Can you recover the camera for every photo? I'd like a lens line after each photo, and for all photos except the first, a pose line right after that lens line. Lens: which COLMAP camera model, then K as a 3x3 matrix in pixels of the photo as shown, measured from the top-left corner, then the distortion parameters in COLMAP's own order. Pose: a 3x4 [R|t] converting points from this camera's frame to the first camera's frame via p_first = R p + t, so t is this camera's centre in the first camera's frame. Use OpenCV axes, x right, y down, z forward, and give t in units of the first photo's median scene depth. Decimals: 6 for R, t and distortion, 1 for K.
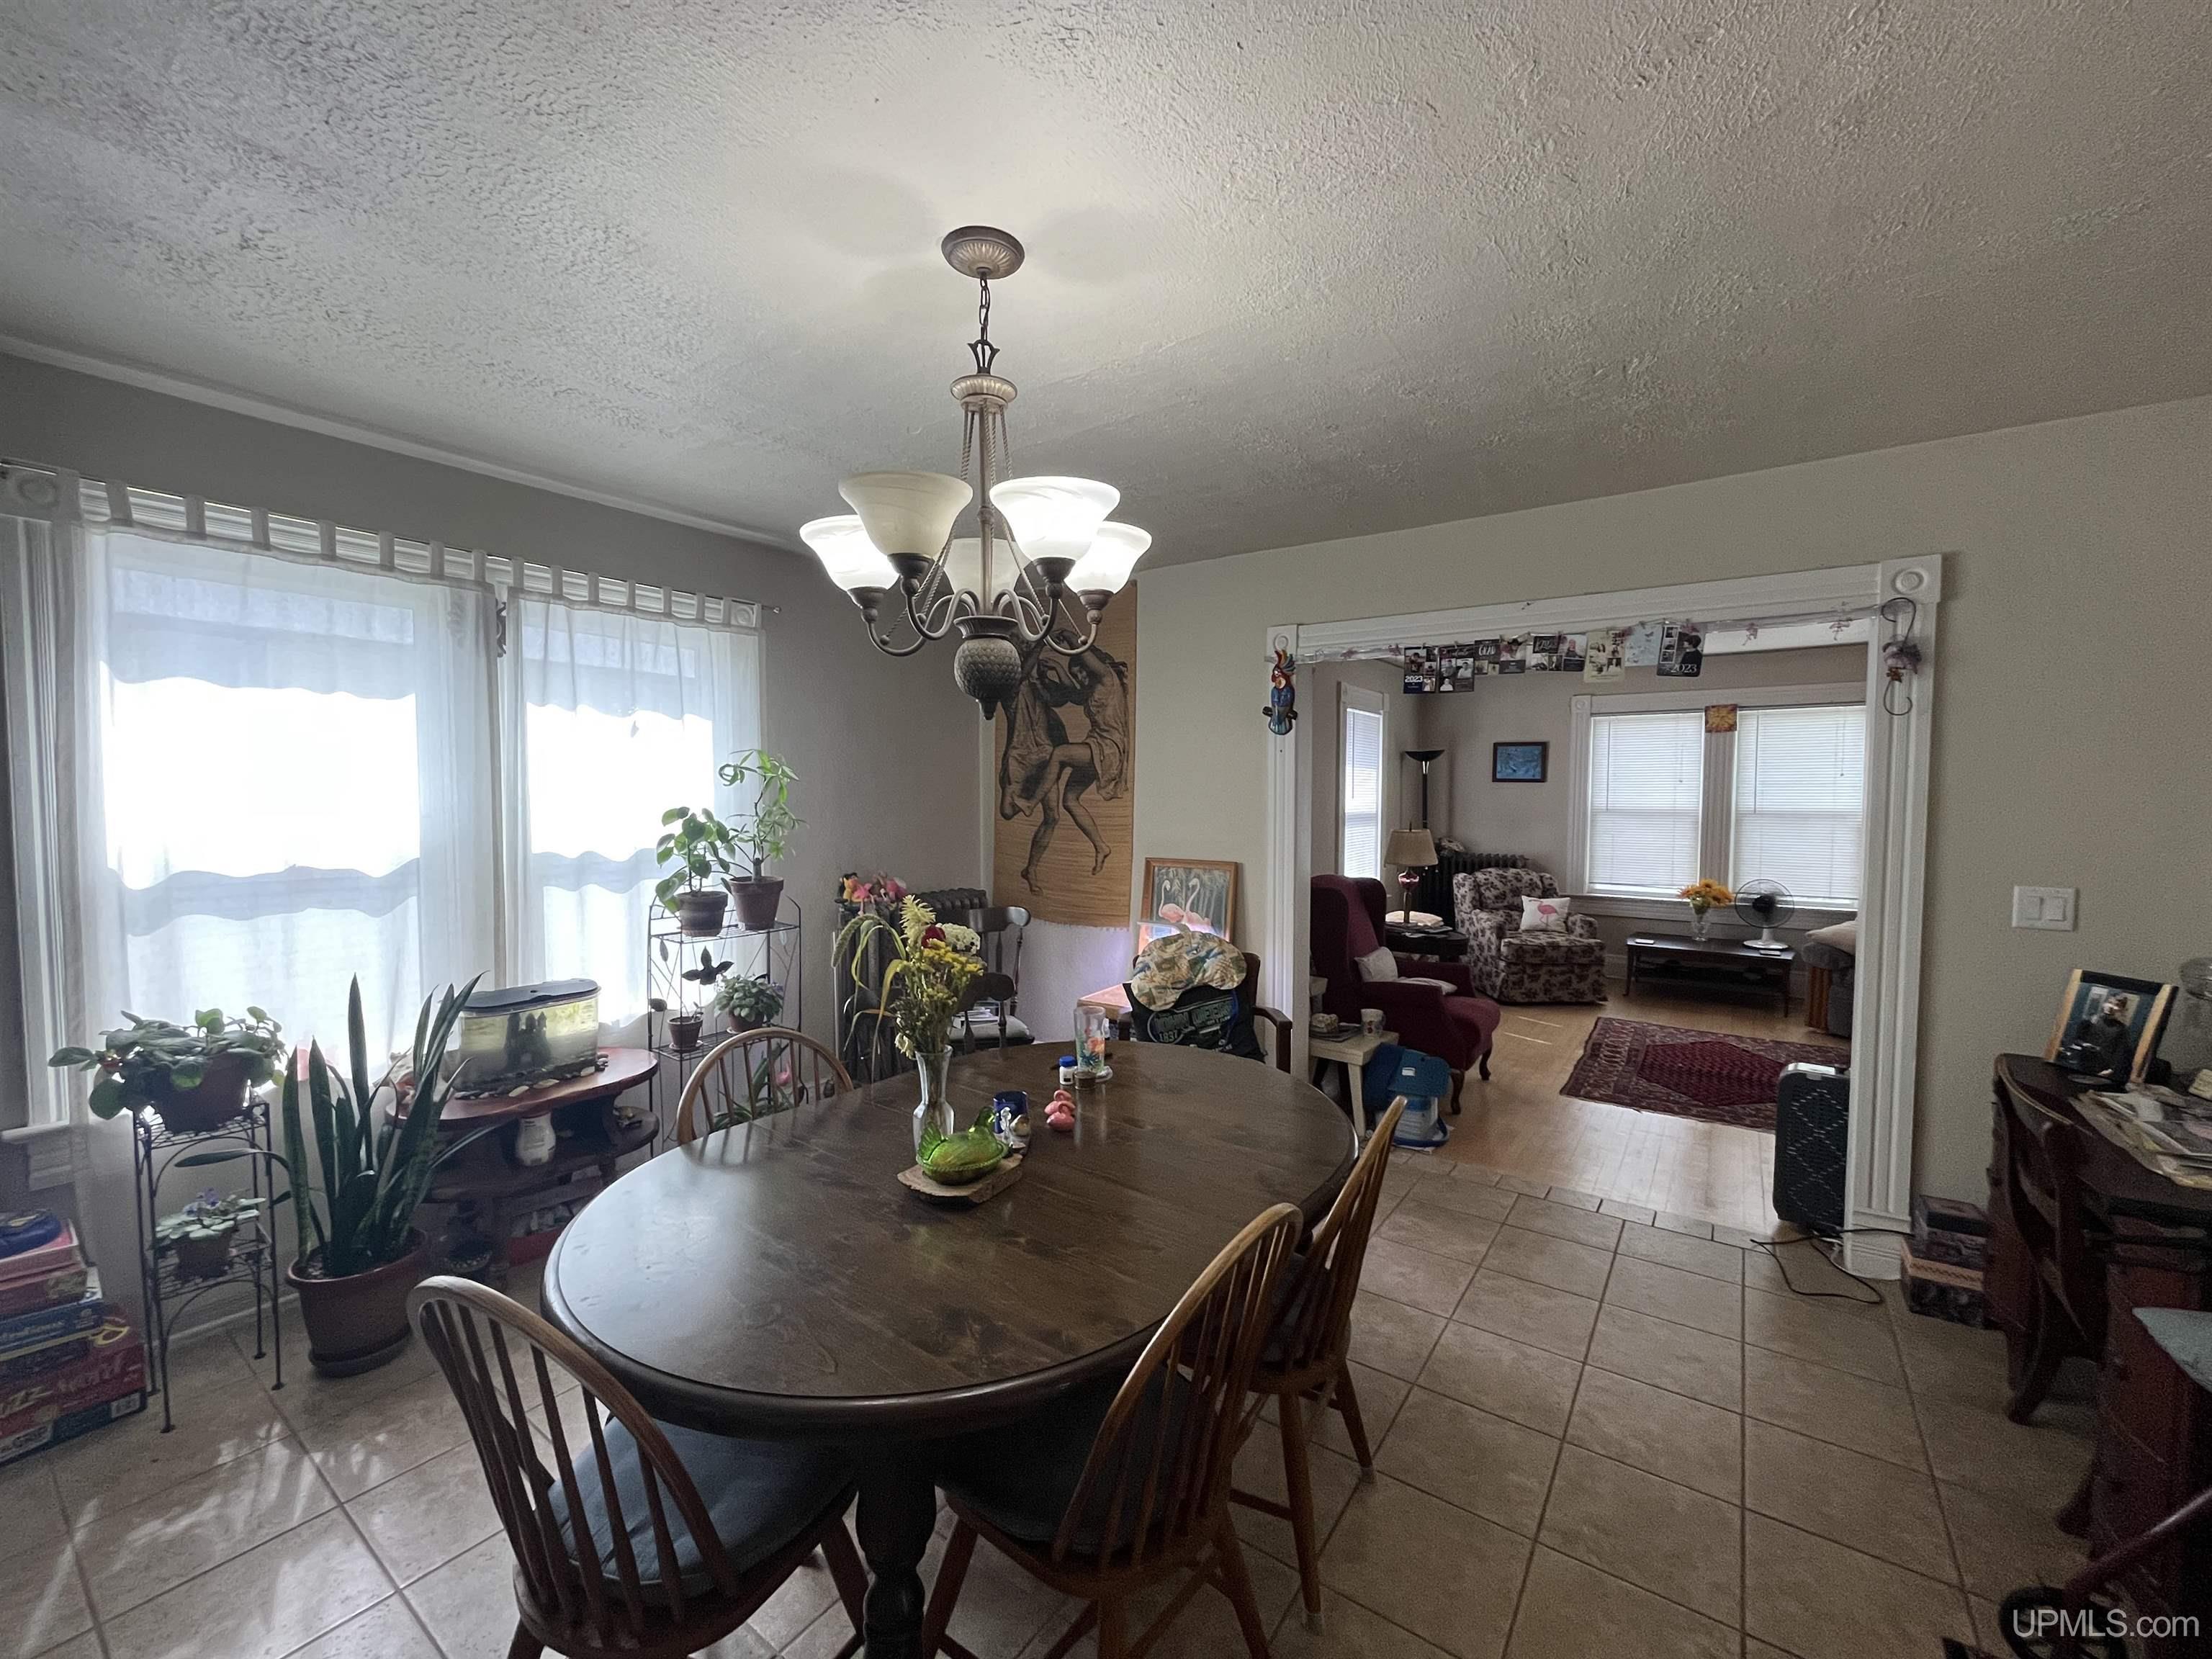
lens RADIAL K [[890.2, 0, 1107.1], [0, 890.2, 835.0], [0, 0, 1]] dist [-0.003168, -0.000178]
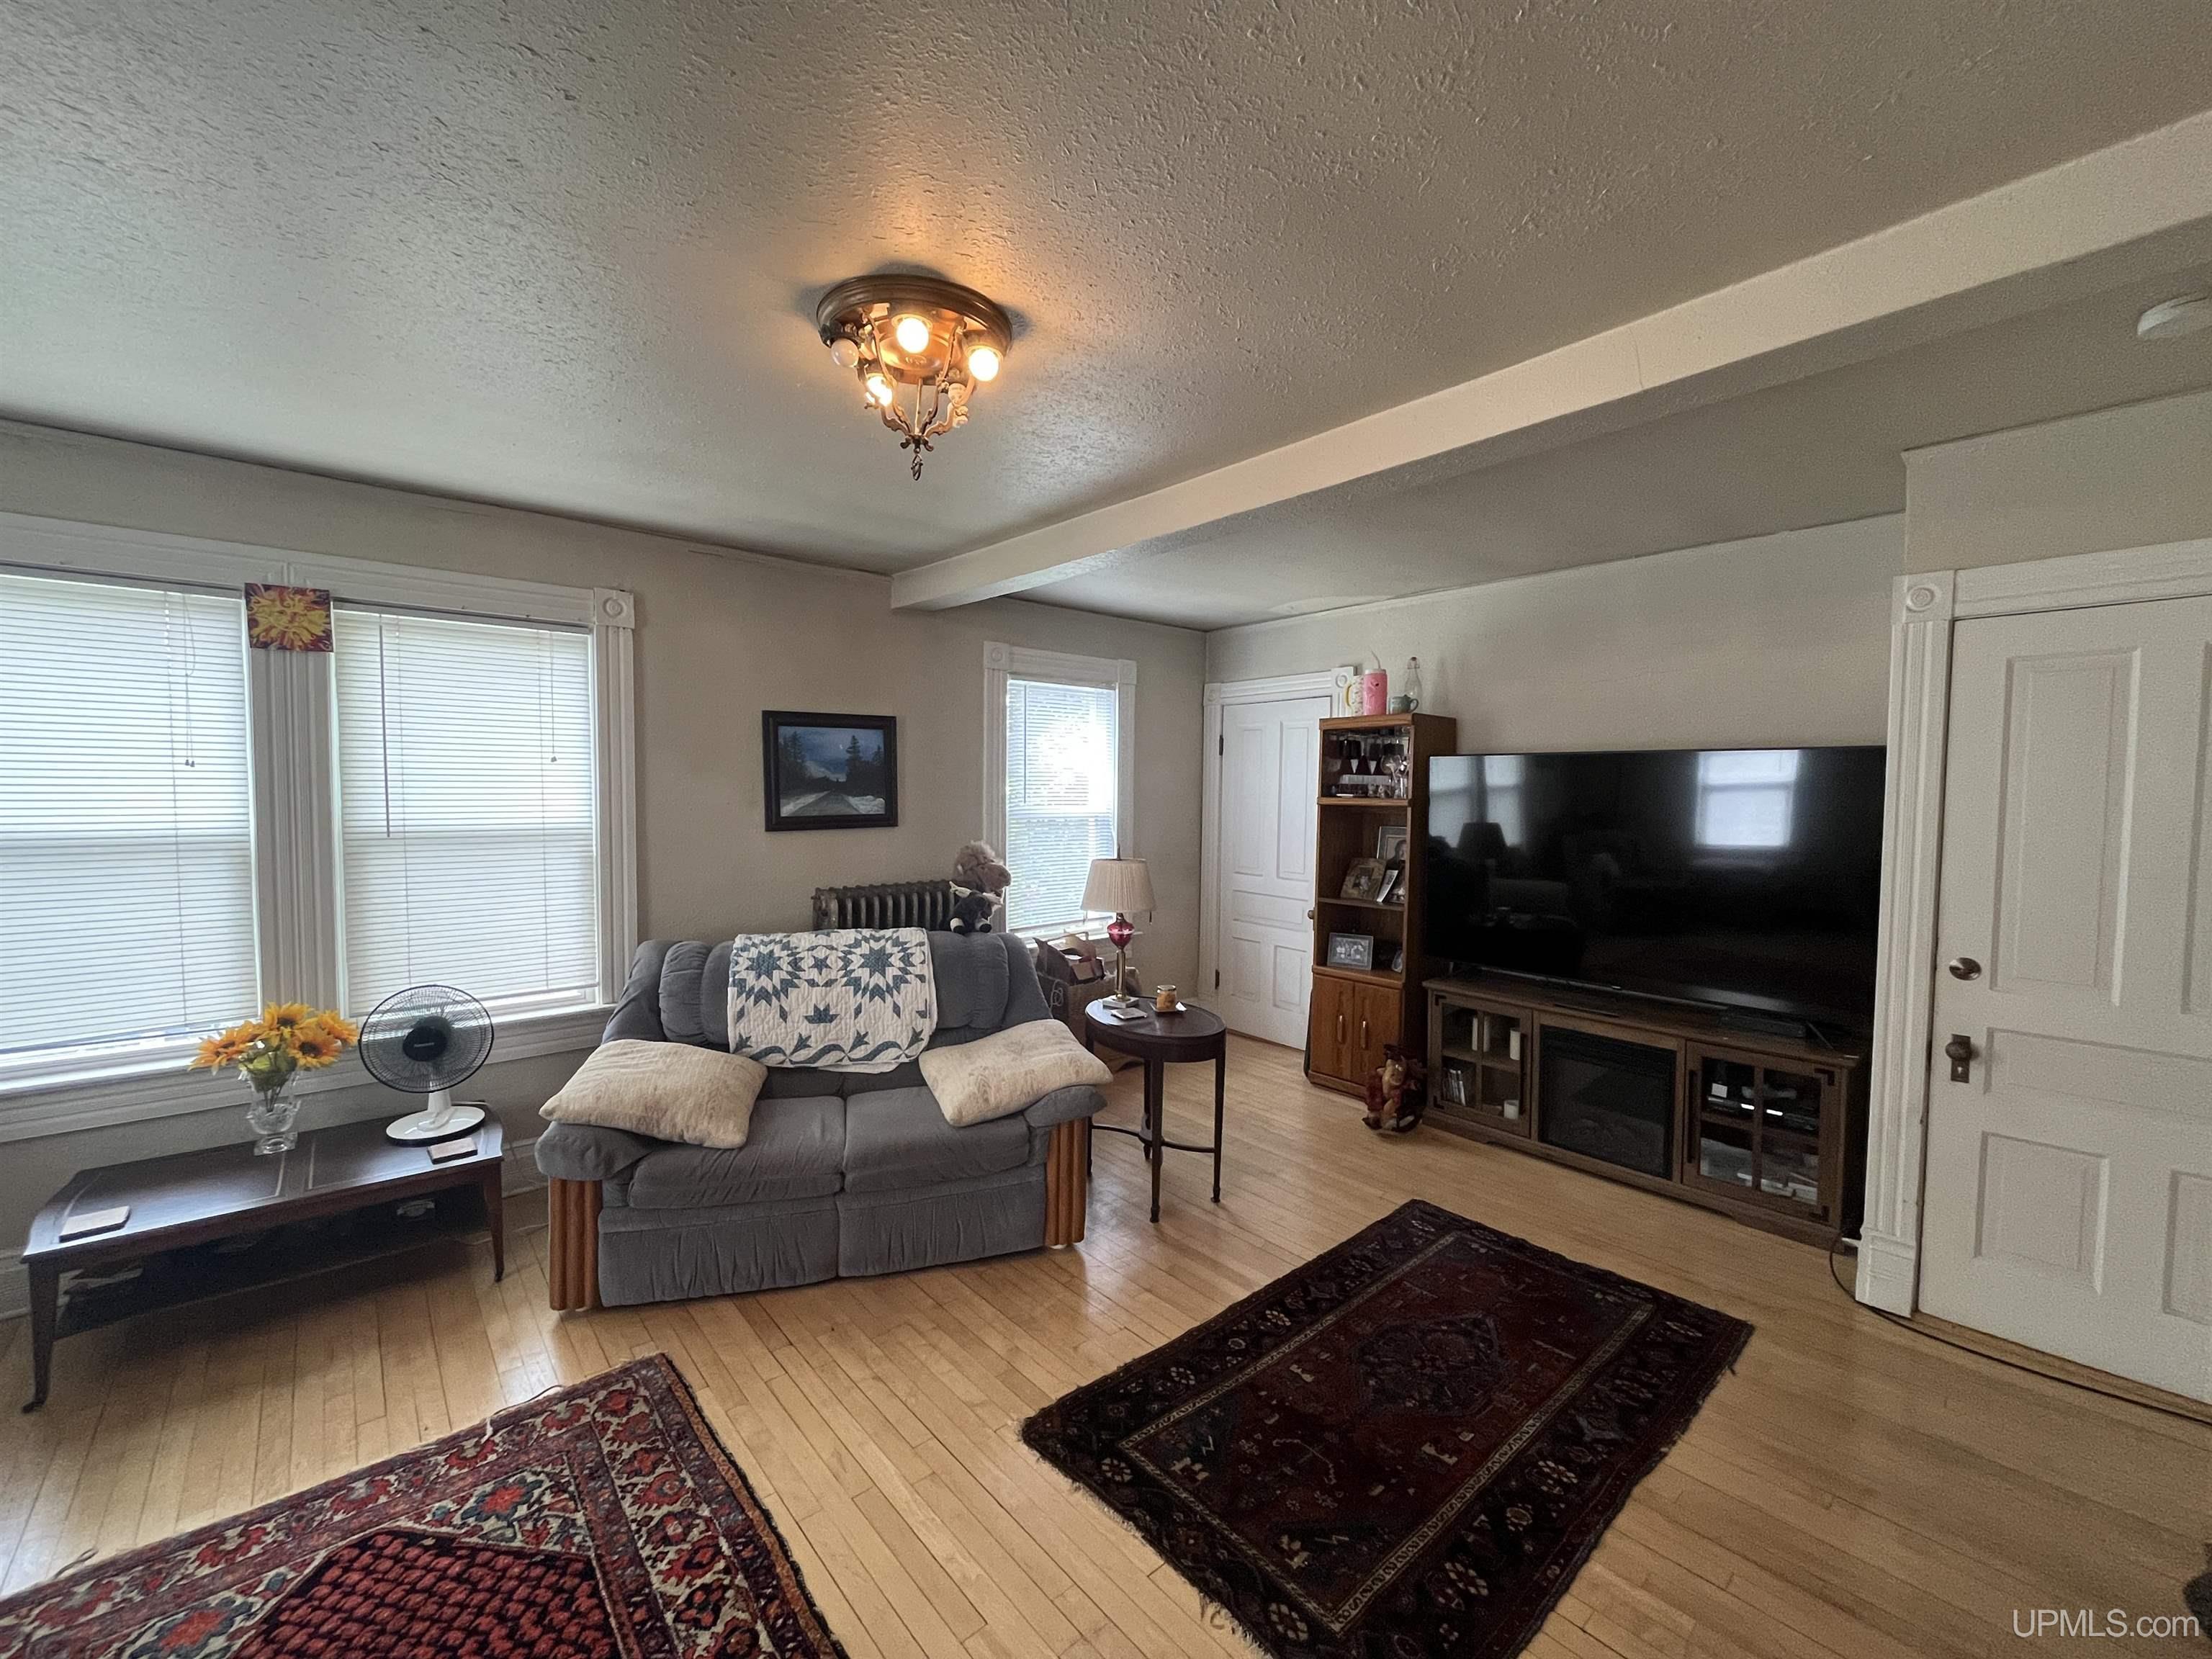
lens RADIAL K [[890.2, 0, 1108.2], [0, 890.2, 839.0], [0, 0, 1]] dist [-0.003168, -0.000178]
pose [[0.233181, -0.049986, 0.971148, 0.364851], [0.044103, 0.998194, 0.040789, -0.025131], [-0.971433, 0.033319, 0.234964, 0.523939]]
